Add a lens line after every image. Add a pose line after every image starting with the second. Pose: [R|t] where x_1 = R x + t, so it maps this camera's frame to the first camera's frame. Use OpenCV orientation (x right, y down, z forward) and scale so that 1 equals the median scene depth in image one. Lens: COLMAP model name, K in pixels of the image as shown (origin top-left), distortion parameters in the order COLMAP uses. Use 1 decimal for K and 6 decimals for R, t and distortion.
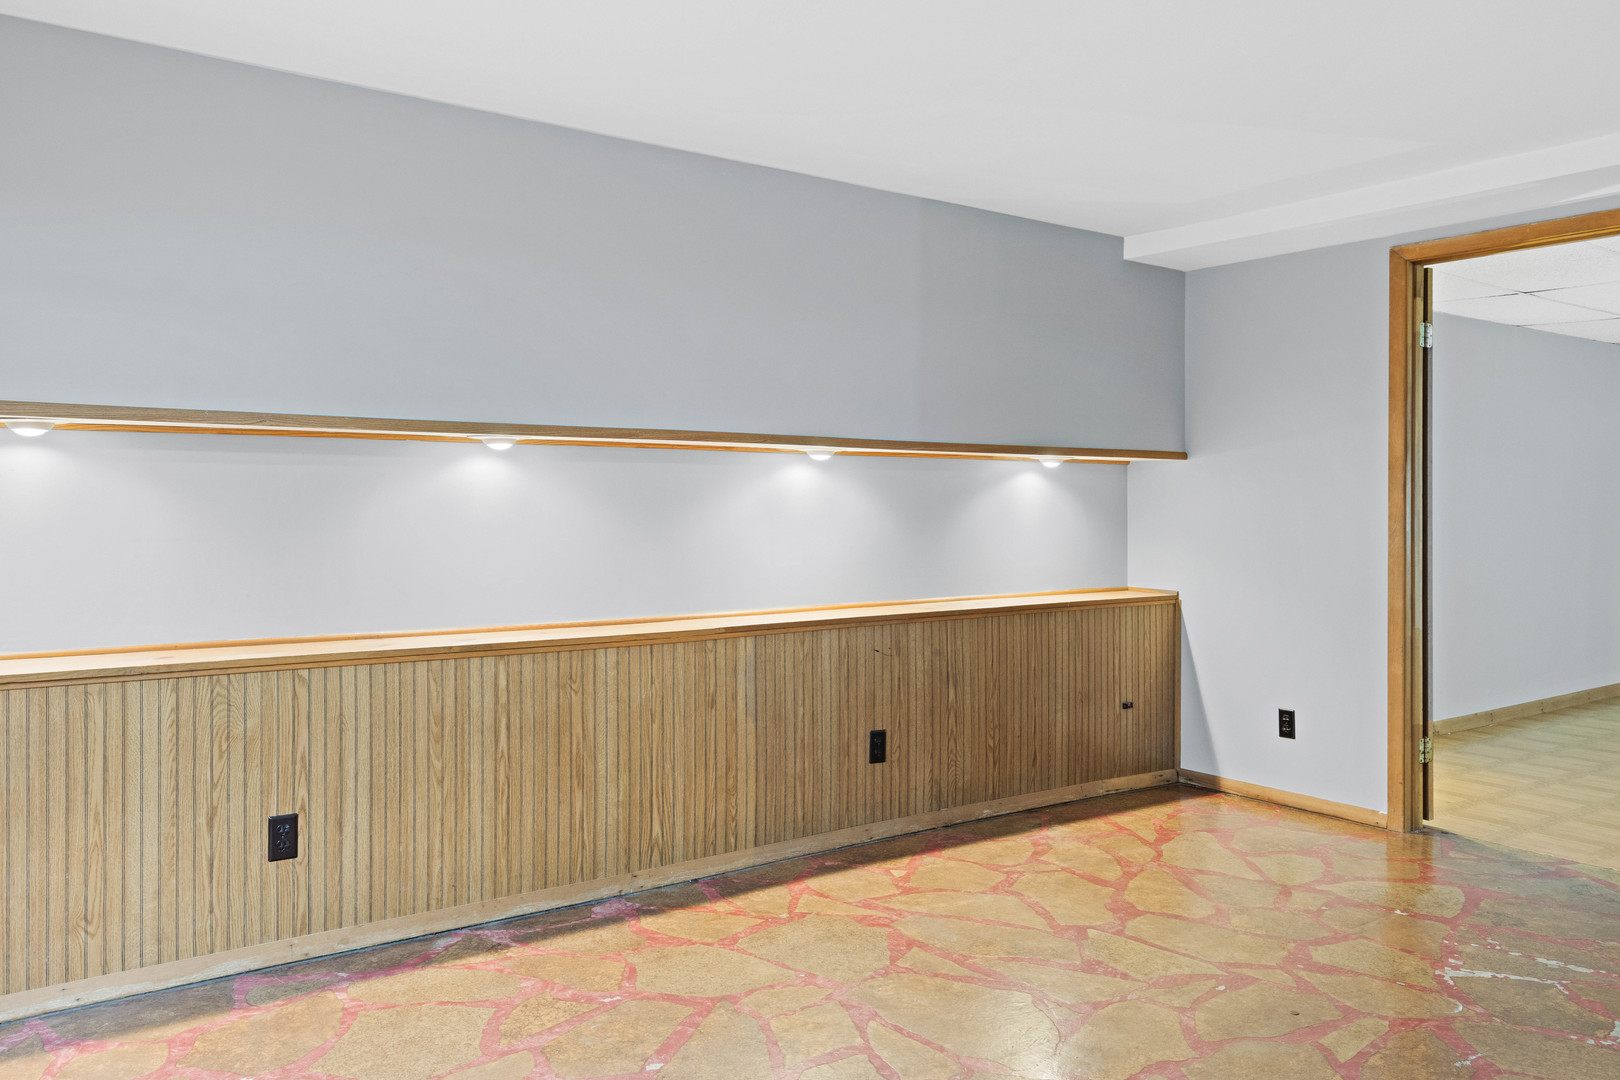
lens RADIAL K [[1209.6, 0, 808.8], [0, 1209.6, 509.9], [0, 0, 1]] dist [0.002469, 0.001472]
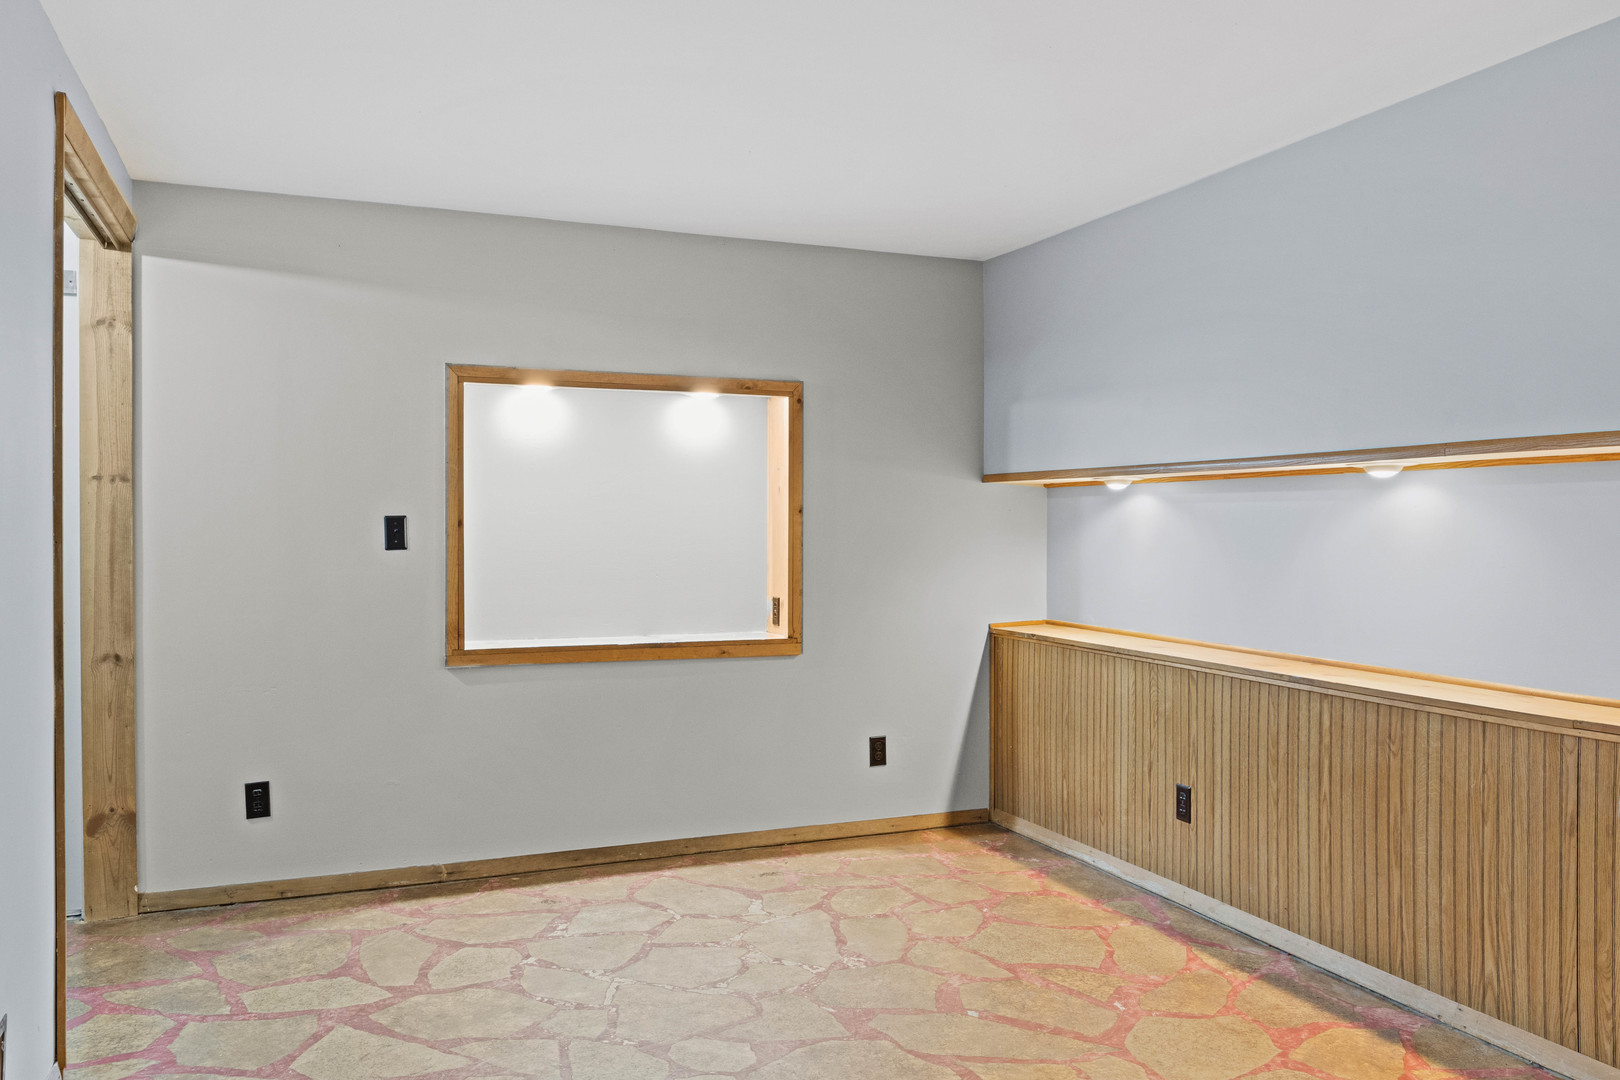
lens RADIAL K [[1220.5, 0, 810.0], [0, 1220.5, 540.0], [0, 0, 1]] dist [0.006693, 0.001097]
pose [[-0.238768, 0.010388, -0.971021, 0.816473], [-0.009035, 0.999876, 0.012918, -0.011334], [0.971035, 0.011858, -0.238645, 0.866008]]
